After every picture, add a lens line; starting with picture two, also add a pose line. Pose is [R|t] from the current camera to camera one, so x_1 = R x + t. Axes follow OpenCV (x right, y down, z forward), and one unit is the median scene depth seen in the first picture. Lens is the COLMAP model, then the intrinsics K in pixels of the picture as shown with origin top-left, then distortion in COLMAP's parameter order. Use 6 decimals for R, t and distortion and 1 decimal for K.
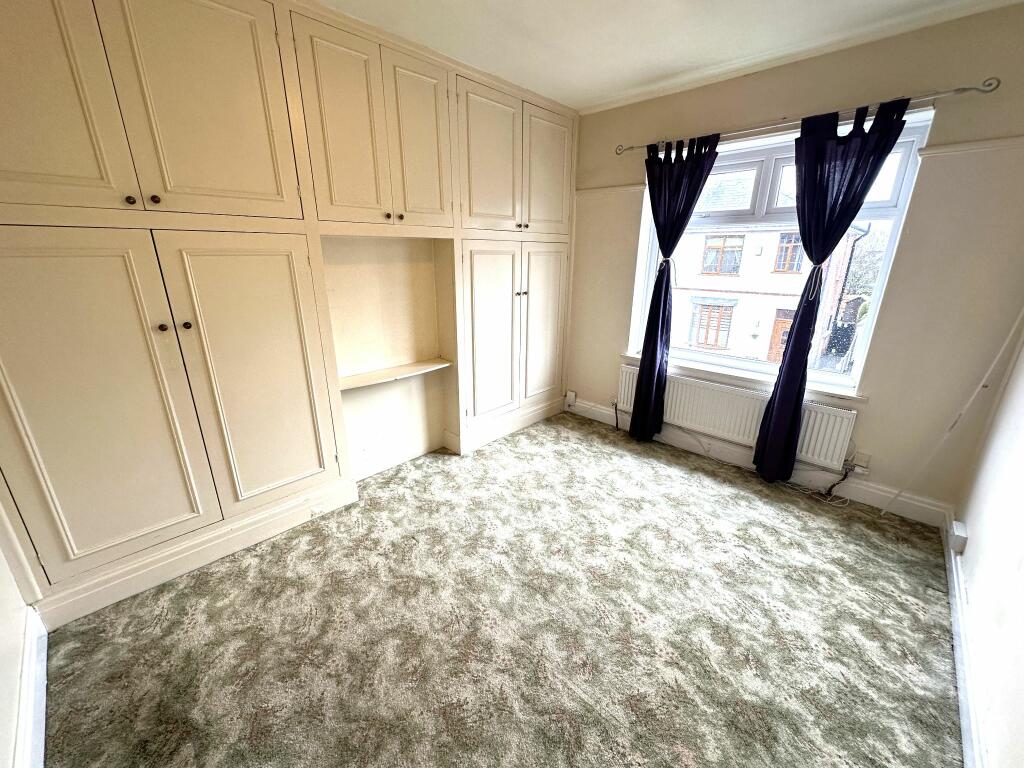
lens RADIAL K [[409.0, 0, 511.6], [0, 409.0, 383.9], [0, 0, 1]] dist [-0.000926, -0.000355]
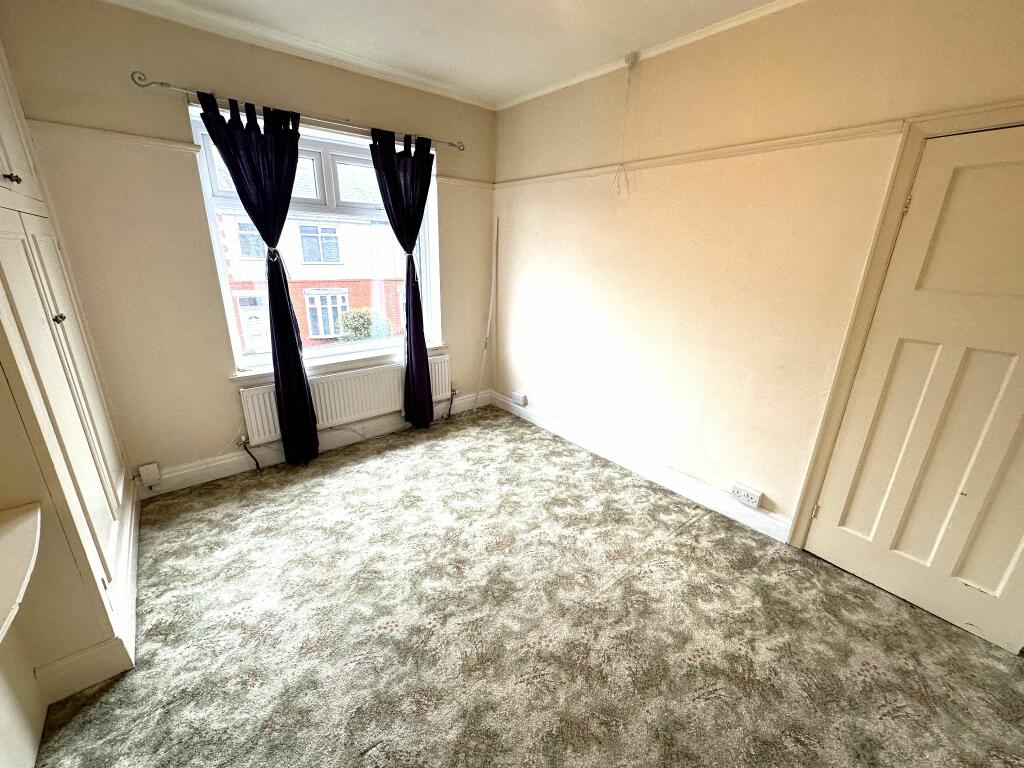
lens RADIAL K [[409.0, 0, 511.6], [0, 409.0, 383.9], [0, 0, 1]] dist [-0.000926, -0.000355]
pose [[0.110825, -0.313415, 0.943127, -0.527882], [0.283141, 0.919603, 0.272326, -0.166034], [-0.952654, 0.236857, 0.190656, 0.520834]]
